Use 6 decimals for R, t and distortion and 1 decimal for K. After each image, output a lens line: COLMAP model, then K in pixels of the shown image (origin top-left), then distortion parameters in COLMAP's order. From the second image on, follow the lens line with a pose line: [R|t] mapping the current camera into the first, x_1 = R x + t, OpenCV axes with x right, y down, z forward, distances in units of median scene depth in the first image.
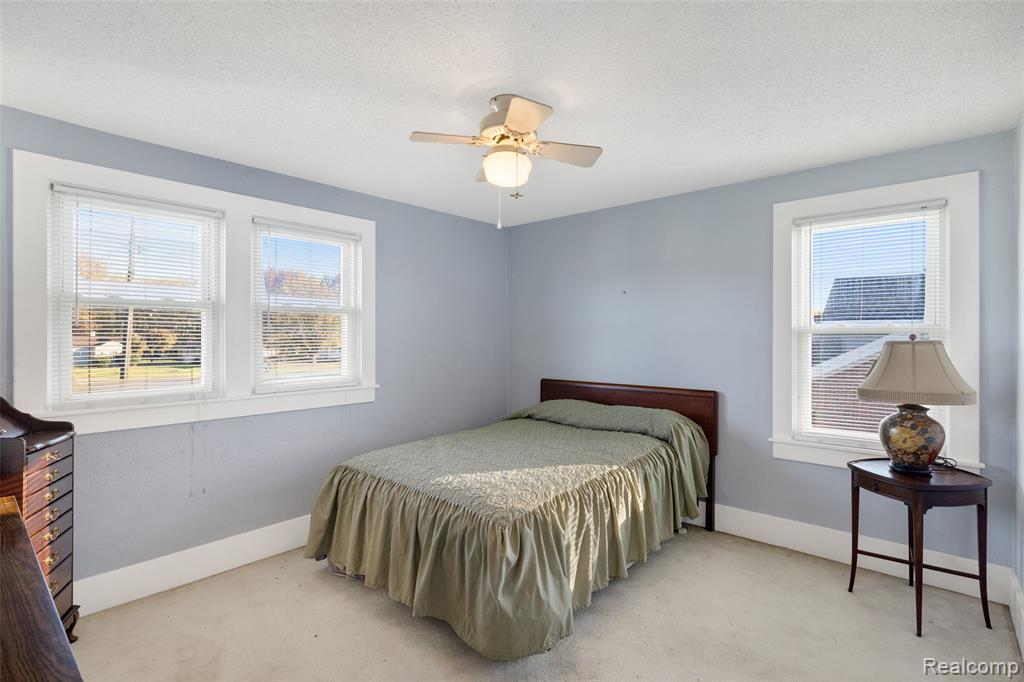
lens RADIAL K [[489.7, 0, 513.7], [0, 489.7, 337.9], [0, 0, 1]] dist [-0.001152, -0.000243]
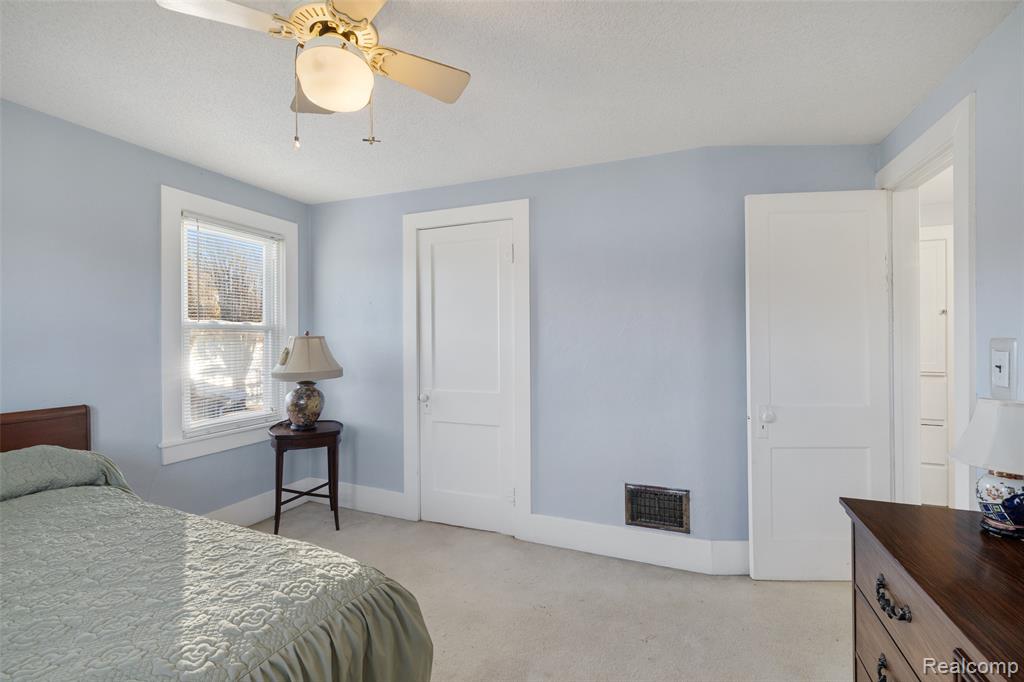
lens RADIAL K [[452.3, 0, 516.0], [0, 452.3, 343.7], [0, 0, 1]] dist [0.004650, 0.000250]
pose [[-0.333218, -0.017107, 0.942695, -0.586746], [-0.008239, 0.999850, 0.015232, 0.001751], [-0.942814, -0.002691, -0.333309, 0.813868]]
